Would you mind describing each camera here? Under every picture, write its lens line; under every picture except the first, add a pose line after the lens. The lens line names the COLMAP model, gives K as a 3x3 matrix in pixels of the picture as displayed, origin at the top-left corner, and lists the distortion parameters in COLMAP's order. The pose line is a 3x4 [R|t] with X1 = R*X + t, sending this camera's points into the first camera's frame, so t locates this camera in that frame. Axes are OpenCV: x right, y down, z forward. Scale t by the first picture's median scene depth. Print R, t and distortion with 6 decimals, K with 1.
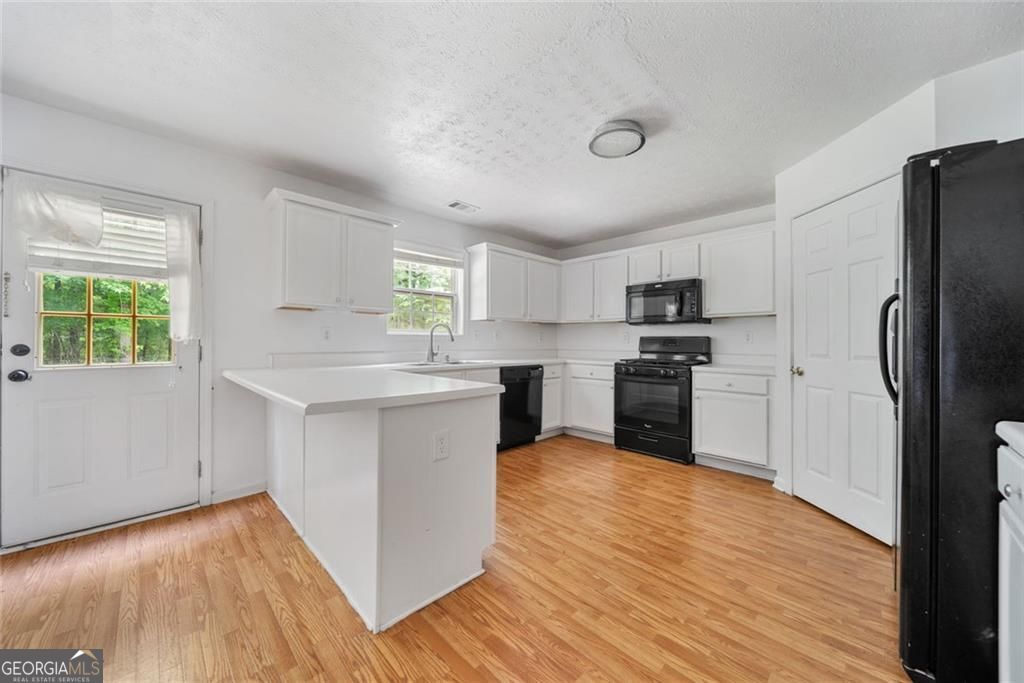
lens RADIAL K [[367.4, 0, 514.1], [0, 367.4, 337.7], [0, 0, 1]] dist [-0.001265, -0.000098]
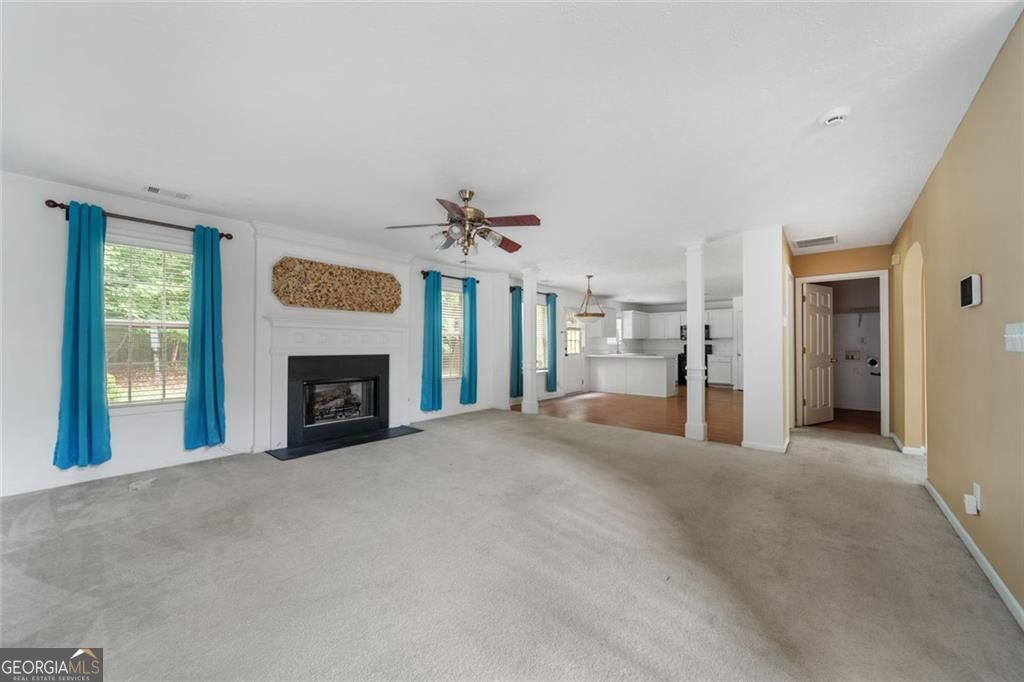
lens RADIAL K [[366.2, 0, 513.8], [0, 366.2, 342.2], [0, 0, 1]] dist [0.000314, -0.000062]
pose [[0.996795, -0.001924, 0.079975, -1.373521], [0.002015, 0.999997, -0.001061, -0.024245], [-0.079973, 0.001218, 0.996796, -1.922578]]
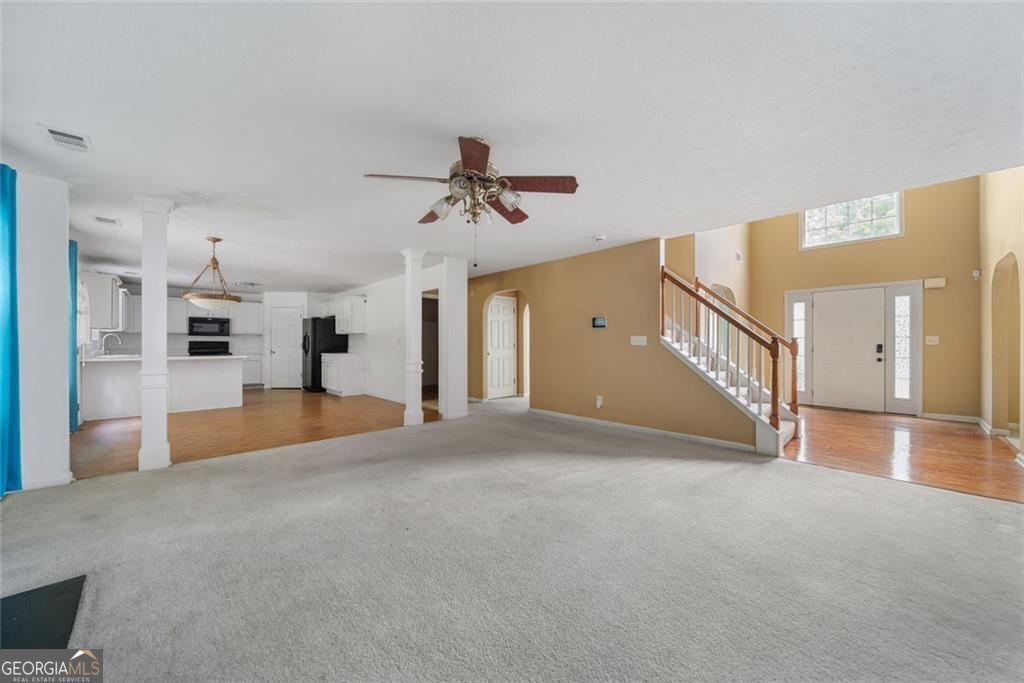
lens RADIAL K [[366.2, 0, 513.8], [0, 366.2, 342.7], [0, 0, 1]] dist [0.000314, -0.000062]
pose [[0.028449, -0.004585, 0.999585, -2.112032], [-0.007645, 0.999959, 0.004804, -0.023367], [-0.999566, -0.007779, 0.028413, -1.105788]]
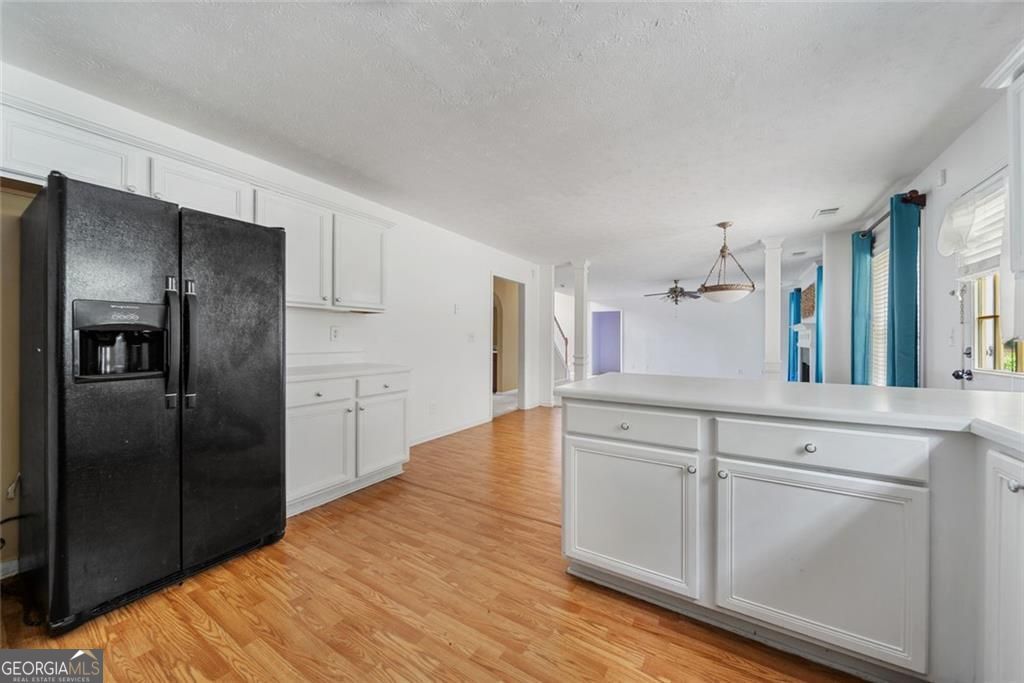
lens RADIAL K [[366.2, 0, 513.8], [0, 366.2, 342.7], [0, 0, 1]] dist [0.000314, -0.000062]
pose [[-0.973584, -0.004010, -0.228294, 0.156441], [-0.004082, 0.999992, -0.000159, 0.011200], [0.228293, 0.000777, -0.973592, 1.044295]]
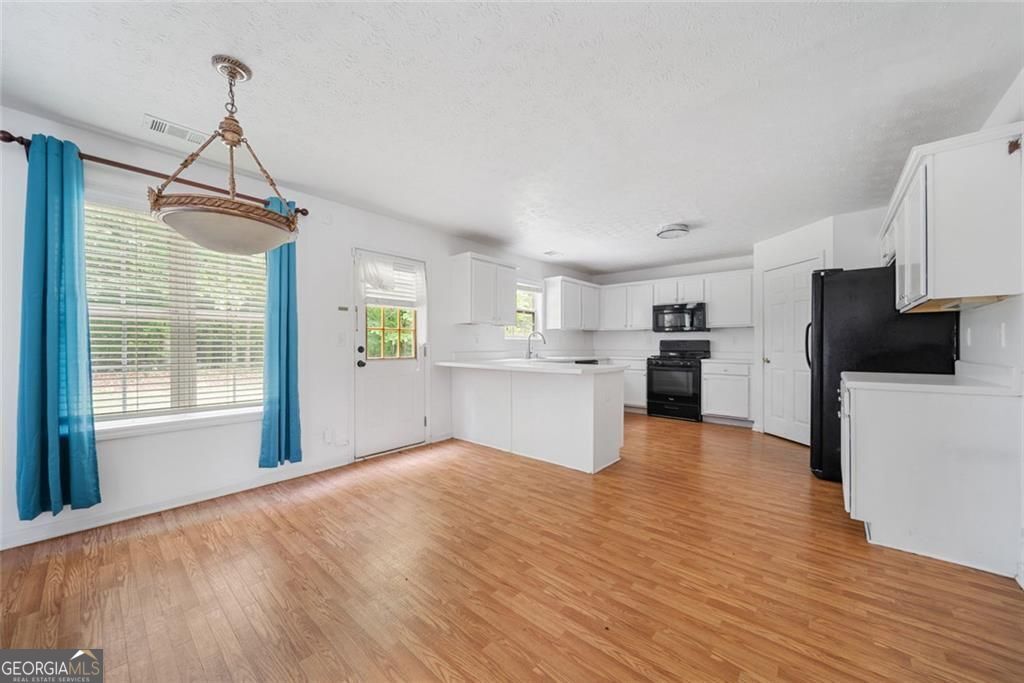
lens RADIAL K [[366.2, 0, 513.8], [0, 366.2, 342.7], [0, 0, 1]] dist [0.000314, -0.000062]
pose [[0.997292, -0.003246, 0.073472, -0.435377], [0.002810, 0.999978, 0.006047, -0.004687], [-0.073490, -0.005825, 0.997279, -0.508010]]
